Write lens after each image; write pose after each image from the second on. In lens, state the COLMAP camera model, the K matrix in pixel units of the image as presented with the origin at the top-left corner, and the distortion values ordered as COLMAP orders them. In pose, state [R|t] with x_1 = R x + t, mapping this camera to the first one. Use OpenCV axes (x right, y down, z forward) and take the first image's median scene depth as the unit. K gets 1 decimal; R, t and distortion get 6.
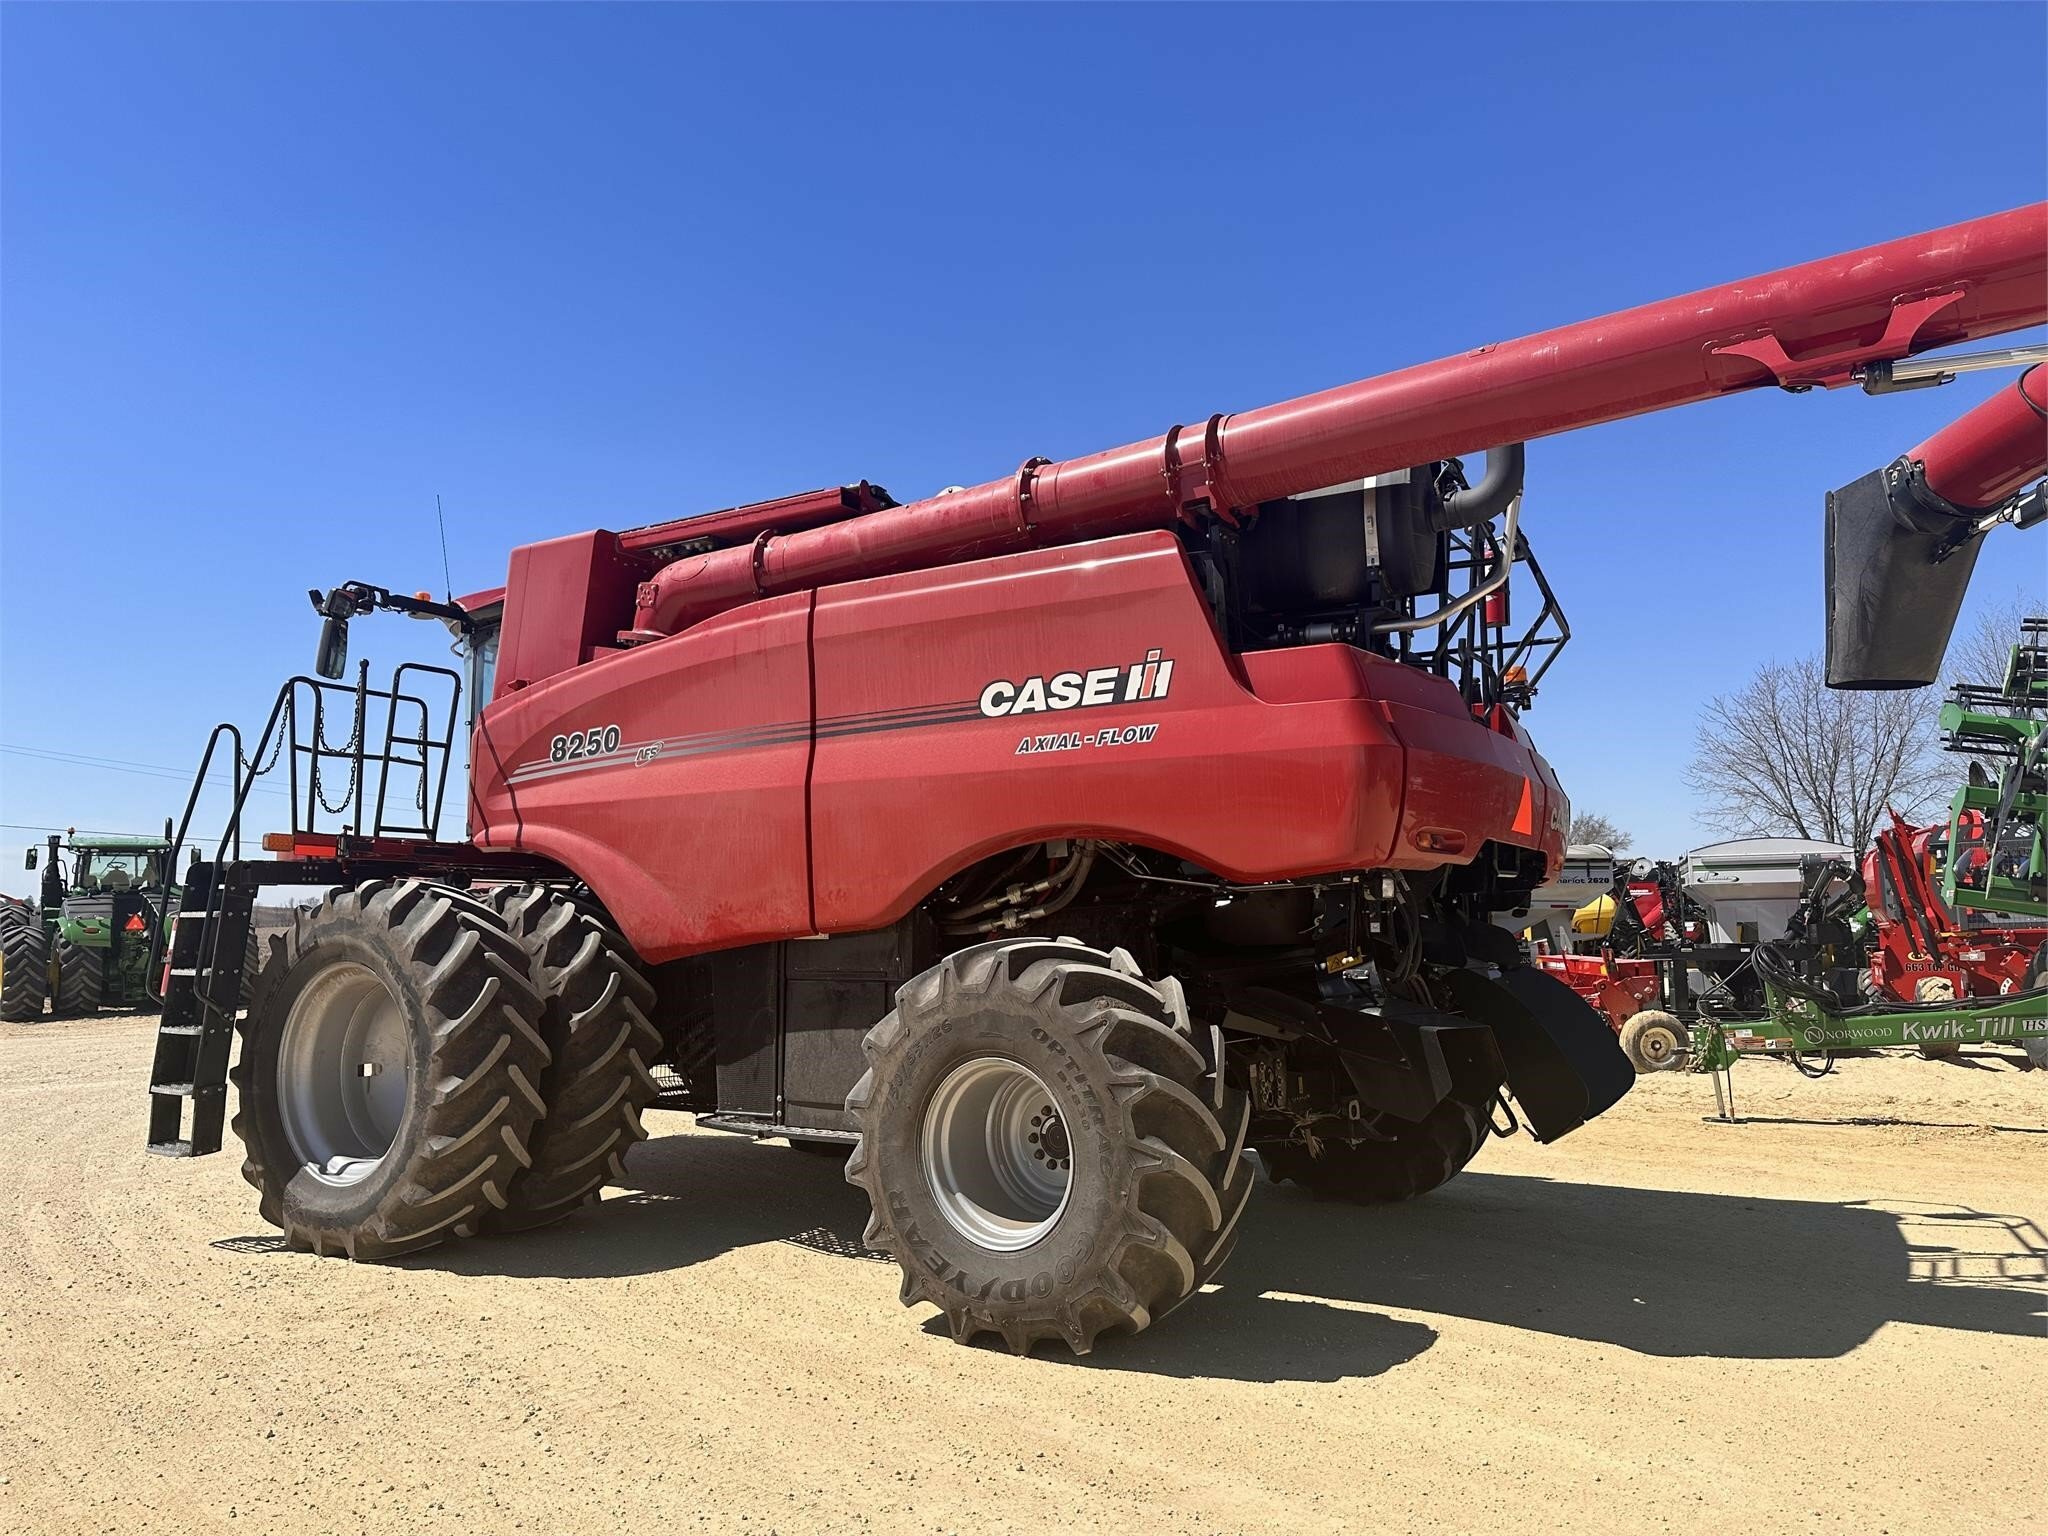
lens RADIAL K [[1424.7, 0, 1024.0], [0, 1424.7, 768.0], [0, 0, 1]] dist [0.066544, -0.084955]
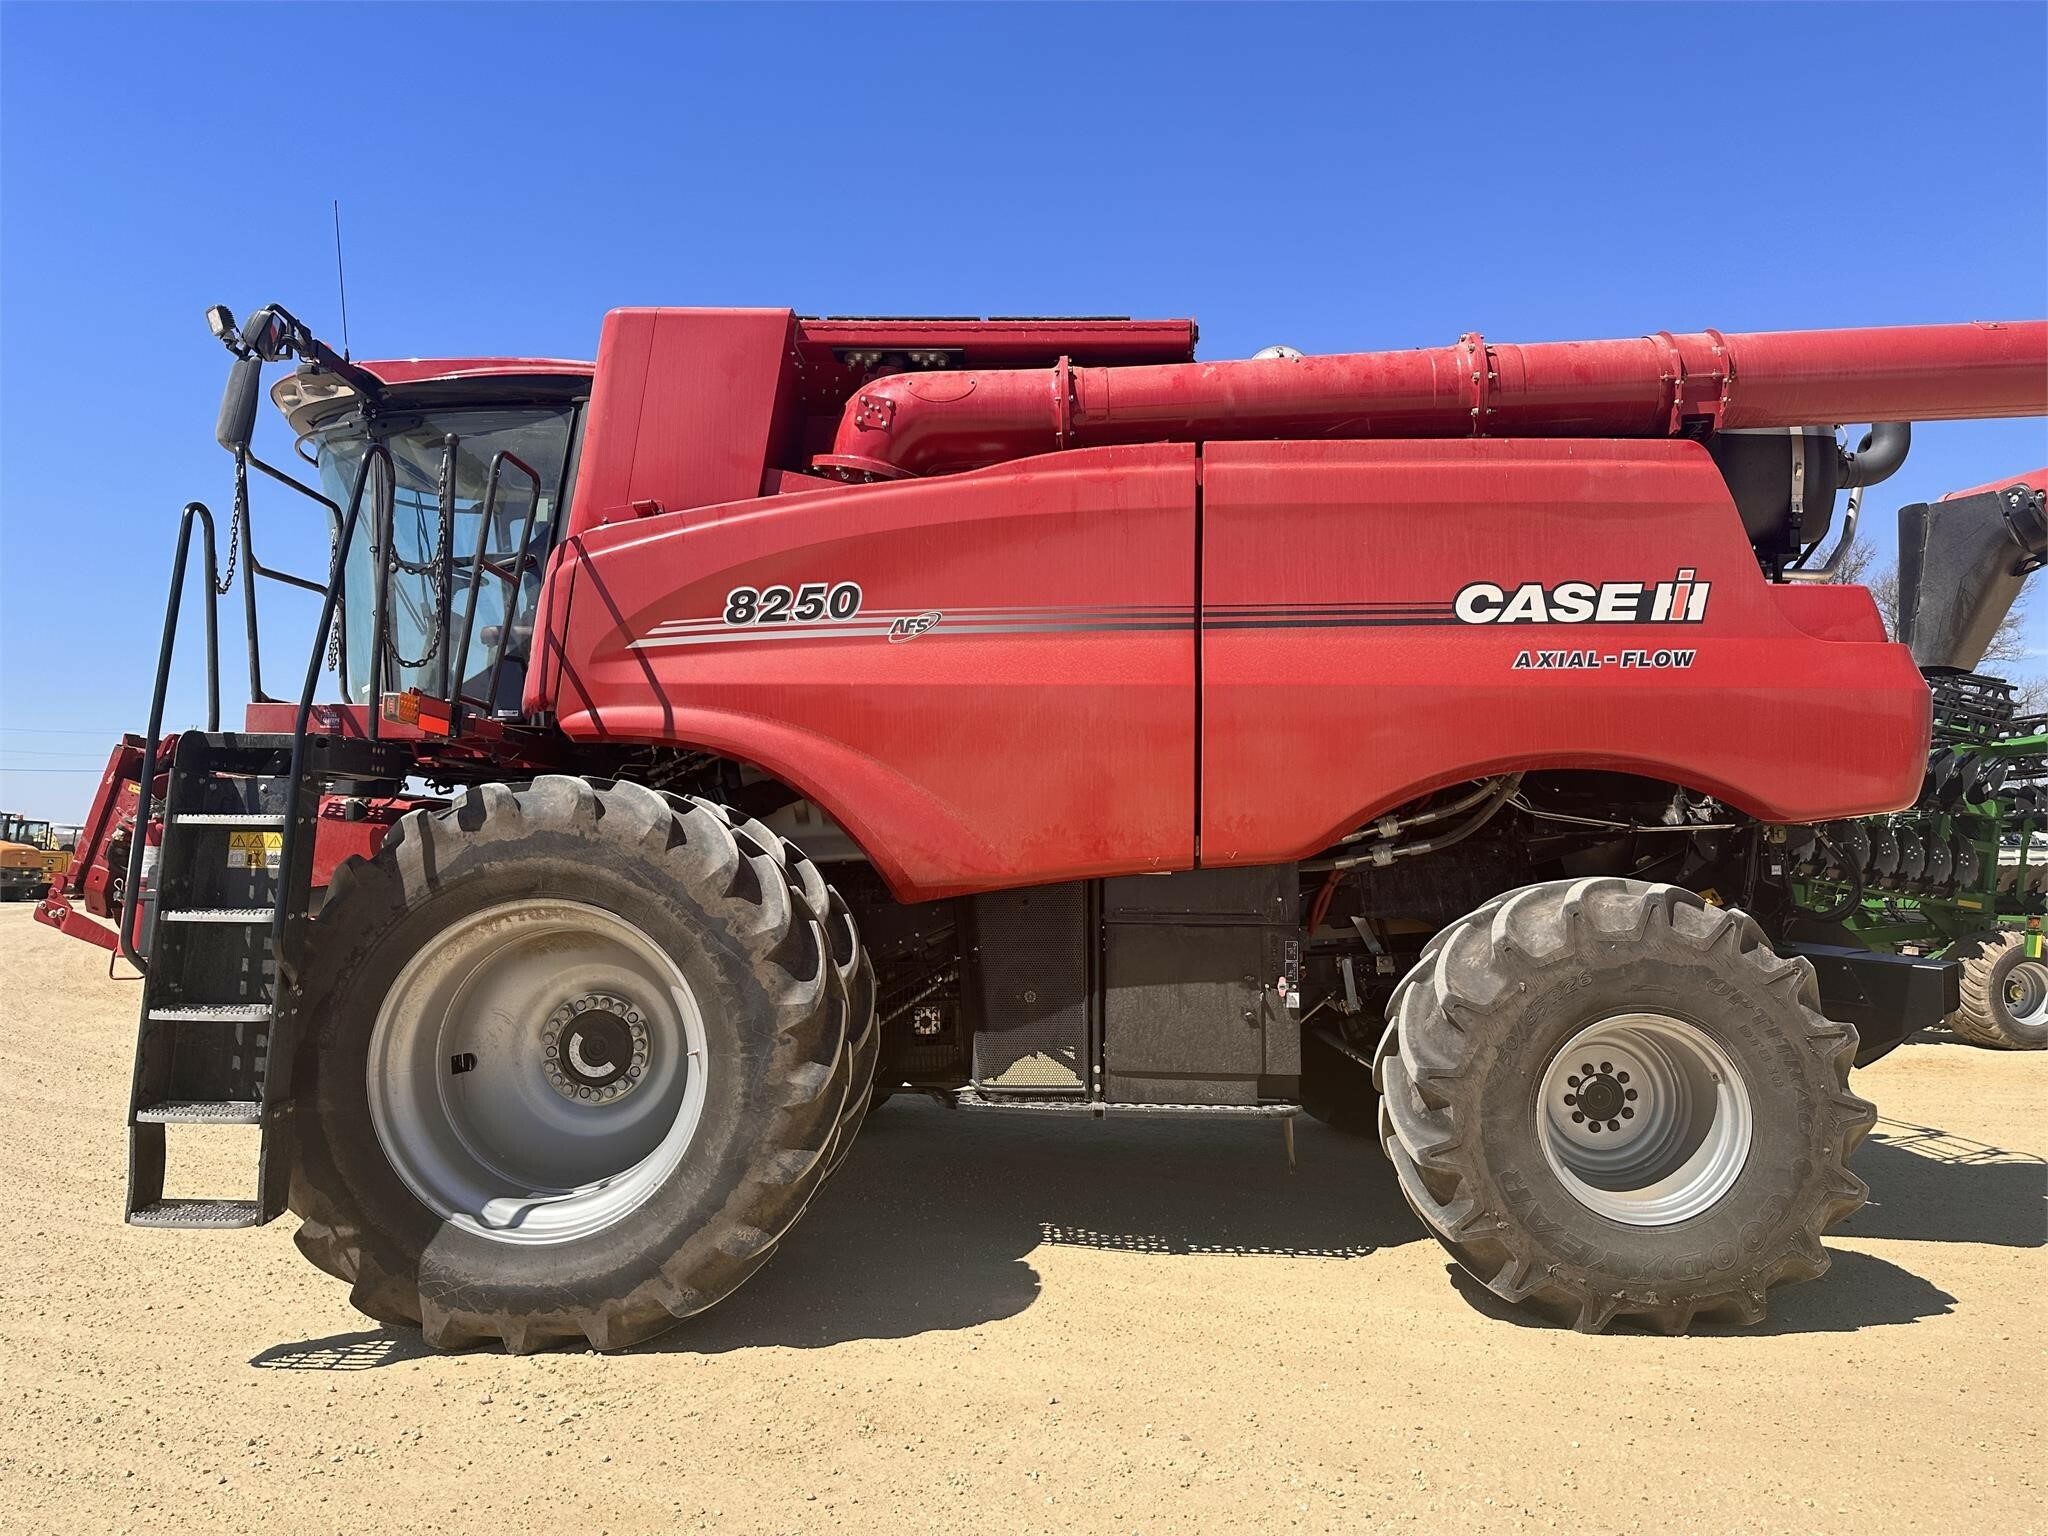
lens RADIAL K [[1404.3, 0, 987.8], [0, 1404.3, 770.8], [0, 0, 1]] dist [0.157142, -0.287251]
pose [[0.857048, 0.047287, 0.513061, -0.657811], [-0.071164, 0.997100, 0.026977, 0.047028], [-0.510298, -0.059632, 0.857928, 0.365133]]
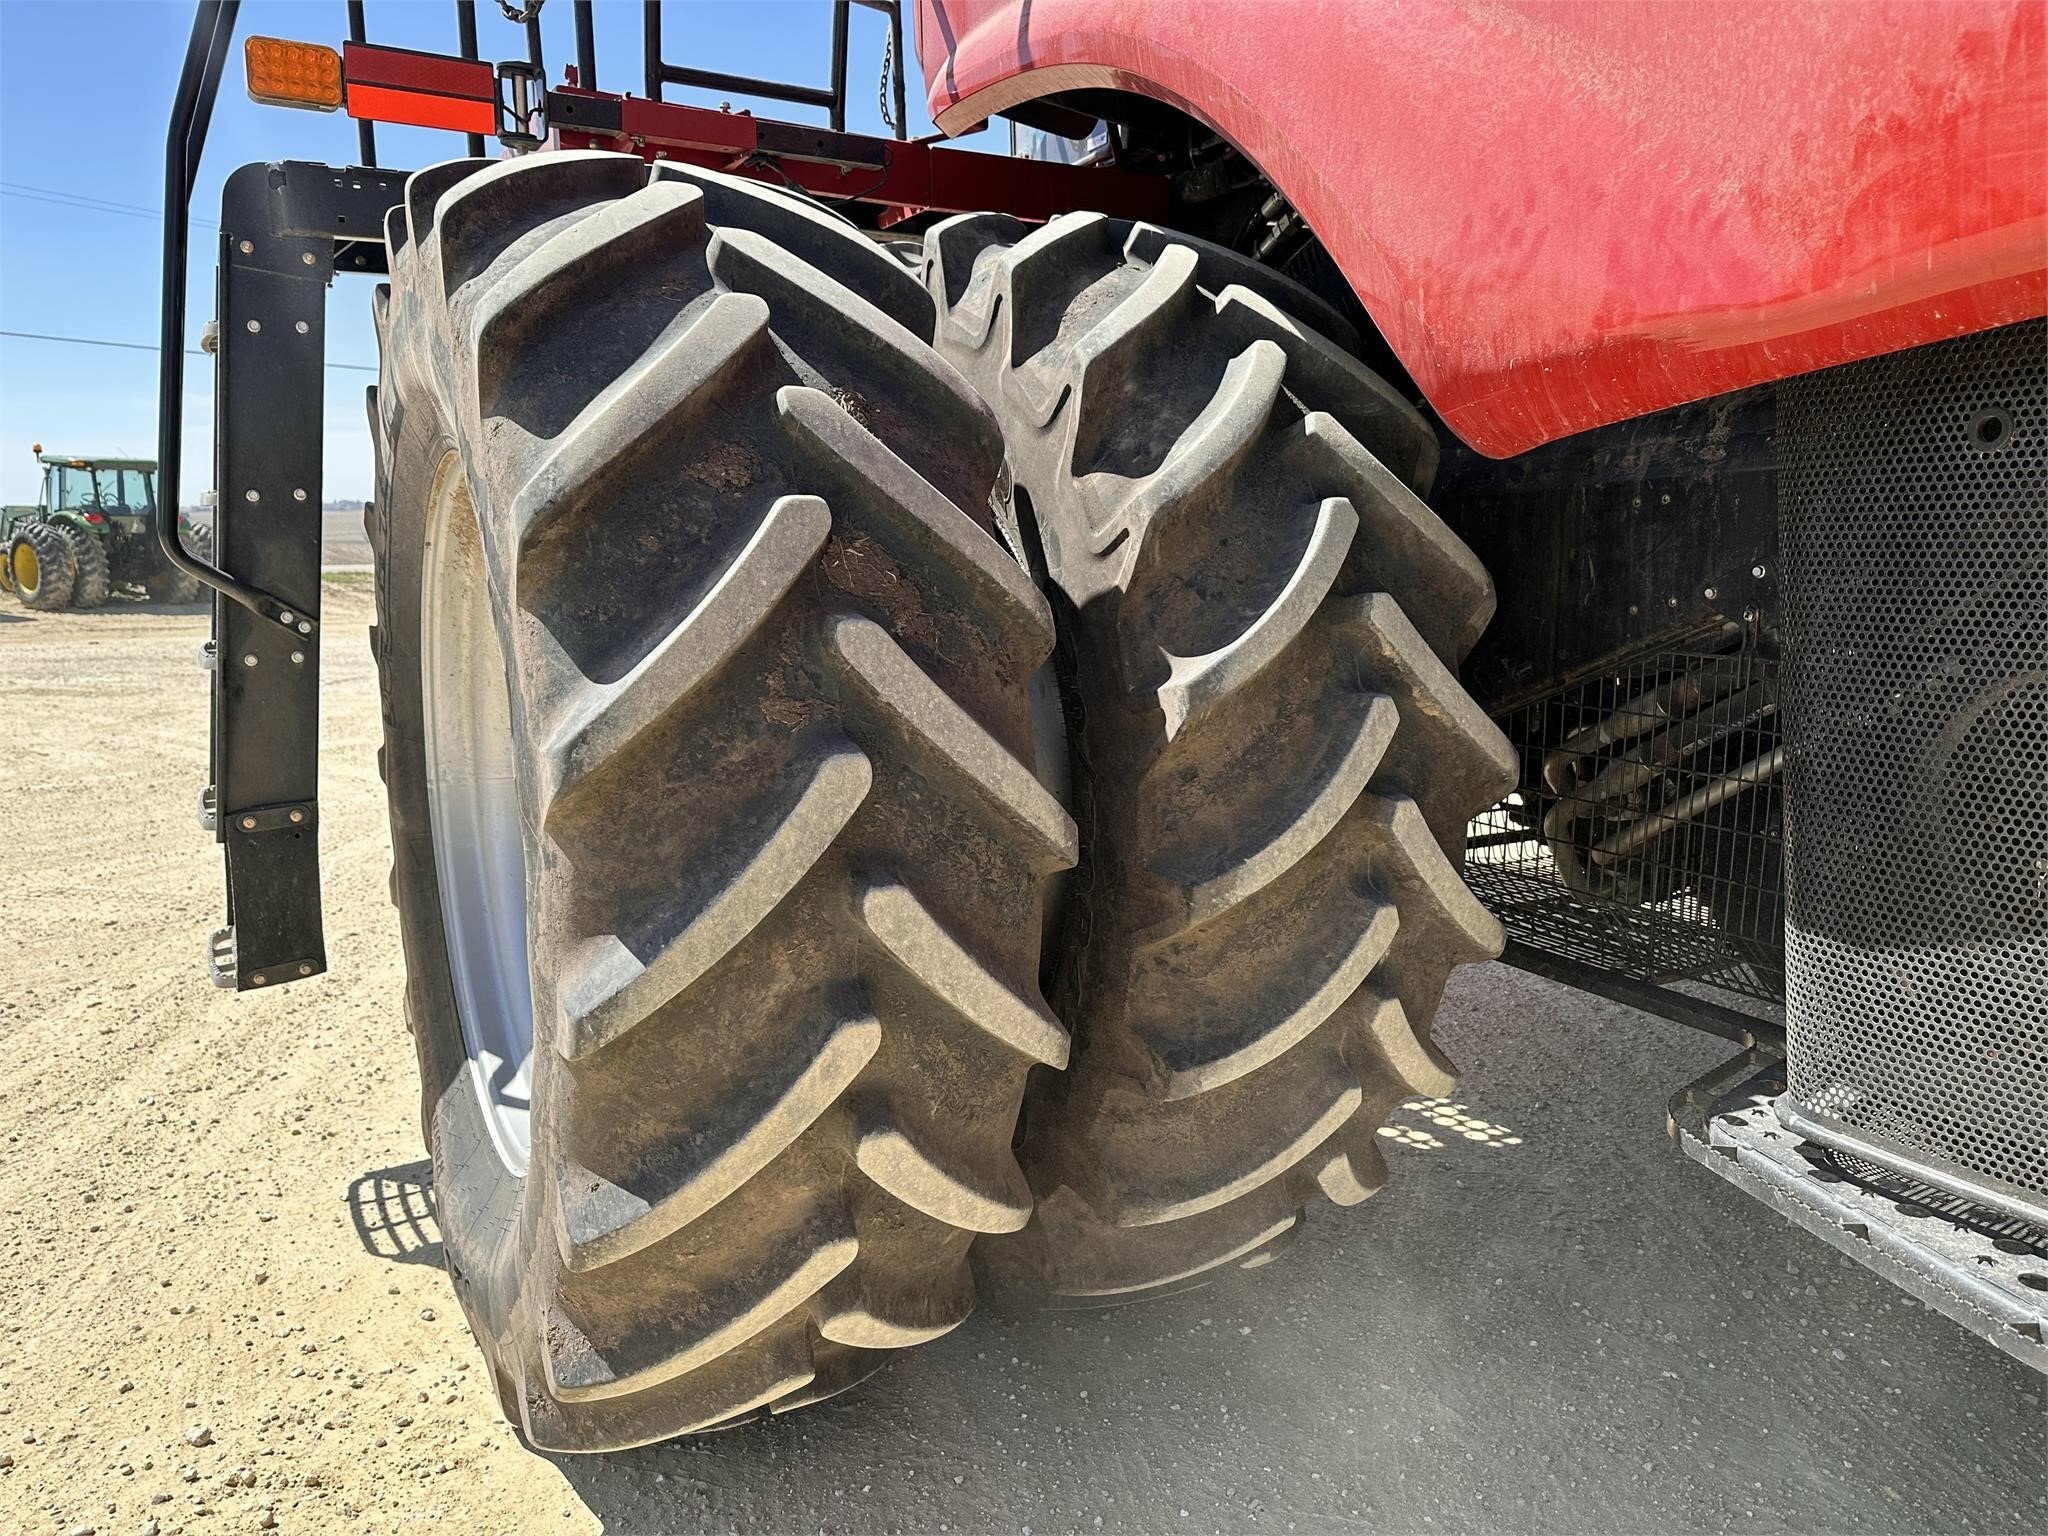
lens RADIAL K [[1444.0, 0, 1069.9], [0, 1444.0, 771.4], [0, 0, 1]] dist [0.006532, 0.000076]
pose [[0.892173, 0.078628, -0.444797, -0.231098], [0.049216, 0.961948, 0.268763, 0.129792], [0.449004, -0.261674, 0.854355, 0.822287]]
